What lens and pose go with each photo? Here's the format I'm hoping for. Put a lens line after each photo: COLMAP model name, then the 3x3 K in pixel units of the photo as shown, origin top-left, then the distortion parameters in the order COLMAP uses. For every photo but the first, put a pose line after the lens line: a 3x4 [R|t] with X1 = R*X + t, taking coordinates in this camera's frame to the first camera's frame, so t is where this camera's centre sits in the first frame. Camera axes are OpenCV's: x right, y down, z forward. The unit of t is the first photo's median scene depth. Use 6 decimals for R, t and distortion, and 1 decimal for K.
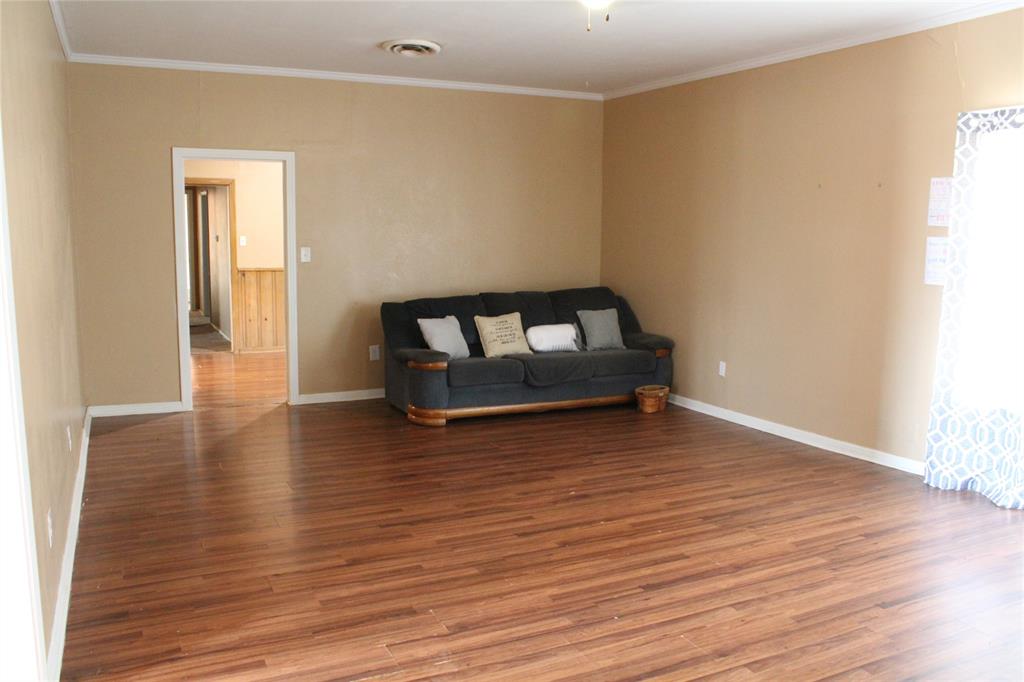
lens RADIAL K [[847.1, 0, 509.9], [0, 847.1, 339.6], [0, 0, 1]] dist [-0.130229, 0.043475]
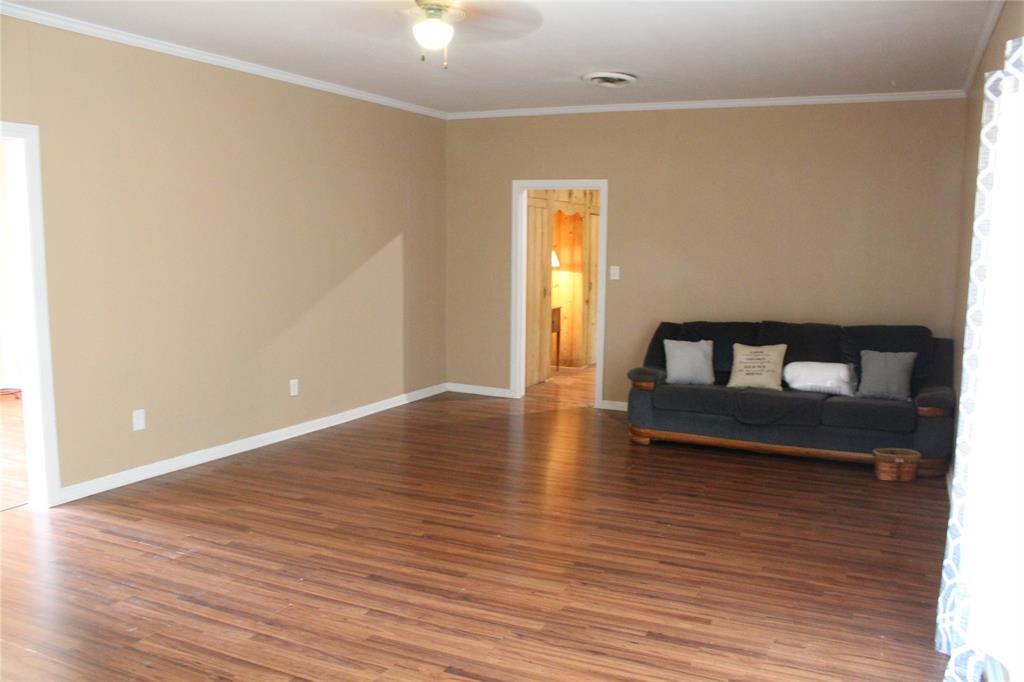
lens RADIAL K [[847.1, 0, 510.2], [0, 847.1, 338.5], [0, 0, 1]] dist [-0.130229, 0.043475]
pose [[0.627910, 0.088103, -0.773283, 0.881277], [-0.109381, 0.993700, 0.024398, -0.047596], [0.770561, 0.069262, 0.633592, 0.341436]]
